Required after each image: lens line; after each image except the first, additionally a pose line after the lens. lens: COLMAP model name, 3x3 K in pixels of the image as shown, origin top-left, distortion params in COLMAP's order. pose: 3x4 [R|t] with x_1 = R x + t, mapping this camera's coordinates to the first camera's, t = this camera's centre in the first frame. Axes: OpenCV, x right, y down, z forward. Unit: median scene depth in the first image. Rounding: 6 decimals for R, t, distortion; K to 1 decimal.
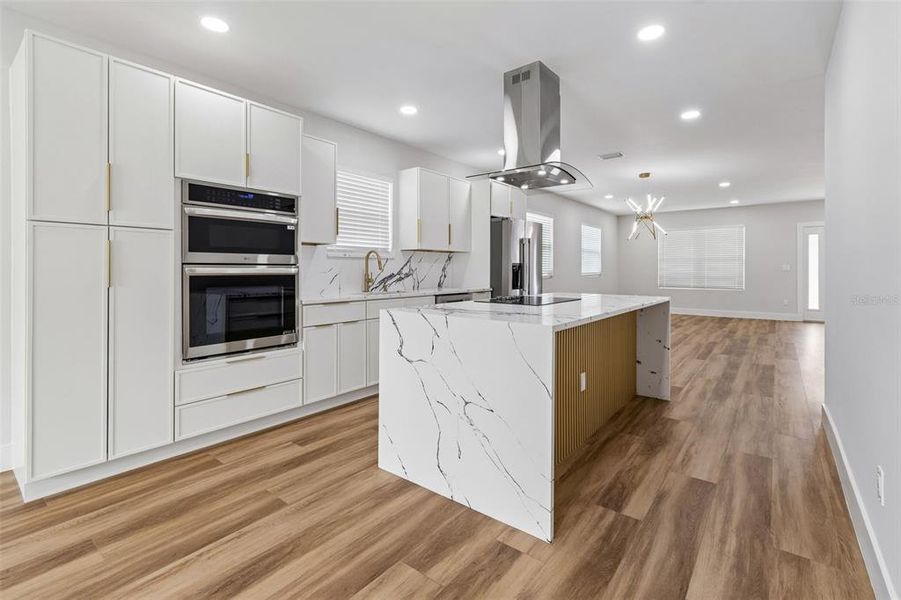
lens RADIAL K [[410.6, 0, 453.3], [0, 410.6, 271.1], [0, 0, 1]] dist [0.003050, 0.000285]
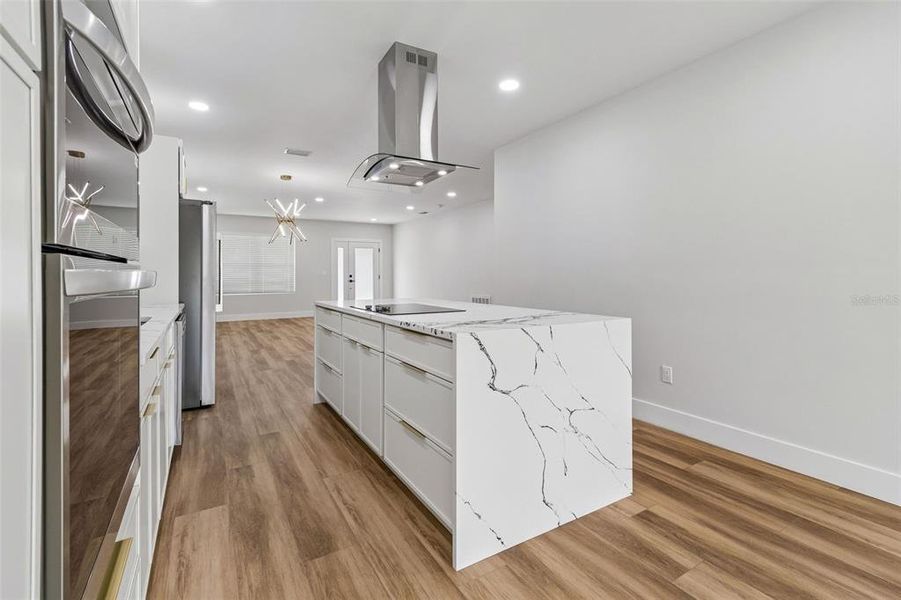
lens RADIAL K [[410.6, 0, 453.3], [0, 410.6, 271.1], [0, 0, 1]] dist [0.003050, 0.000285]
pose [[0.356321, 0.005654, 0.934346, -0.847276], [0.007263, 0.999935, -0.008821, -0.003069], [-0.934335, 0.009930, 0.356257, 0.799611]]
